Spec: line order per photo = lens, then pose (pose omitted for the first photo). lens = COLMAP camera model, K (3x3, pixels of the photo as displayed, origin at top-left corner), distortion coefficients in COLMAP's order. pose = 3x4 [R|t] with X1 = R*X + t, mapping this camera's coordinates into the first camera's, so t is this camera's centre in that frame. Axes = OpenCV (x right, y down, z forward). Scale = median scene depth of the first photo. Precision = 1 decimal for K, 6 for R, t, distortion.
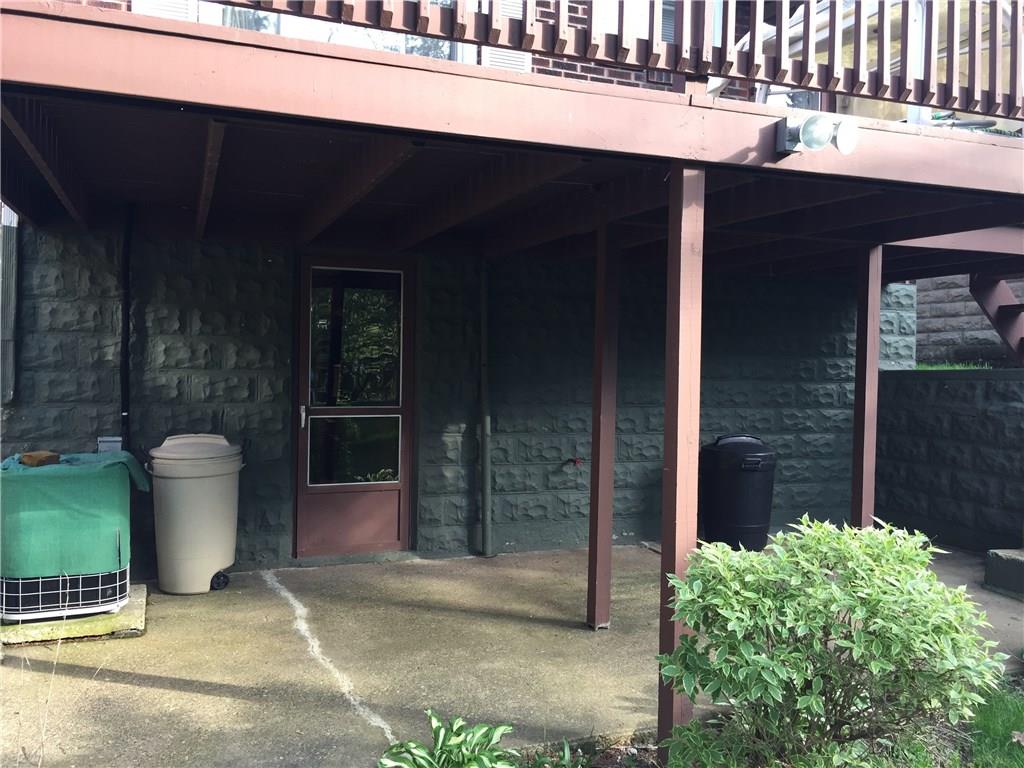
lens RADIAL K [[879.5, 0, 515.7], [0, 879.5, 379.7], [0, 0, 1]] dist [0.068611, -0.093012]
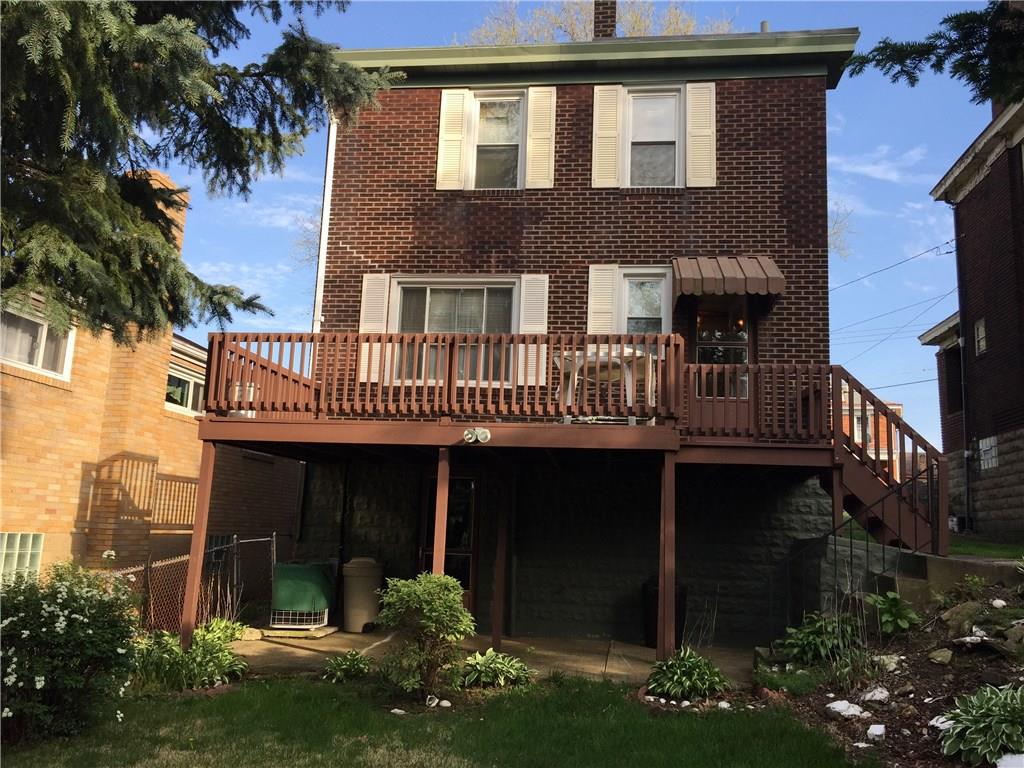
lens RADIAL K [[879.5, 0, 511.4], [0, 879.5, 384.4], [0, 0, 1]] dist [0.068611, -0.093012]
pose [[0.871219, -0.063740, -0.486739, 0.988026], [-0.033773, 0.981402, -0.188968, 0.041621], [0.489731, 0.181071, 0.852864, -0.706083]]
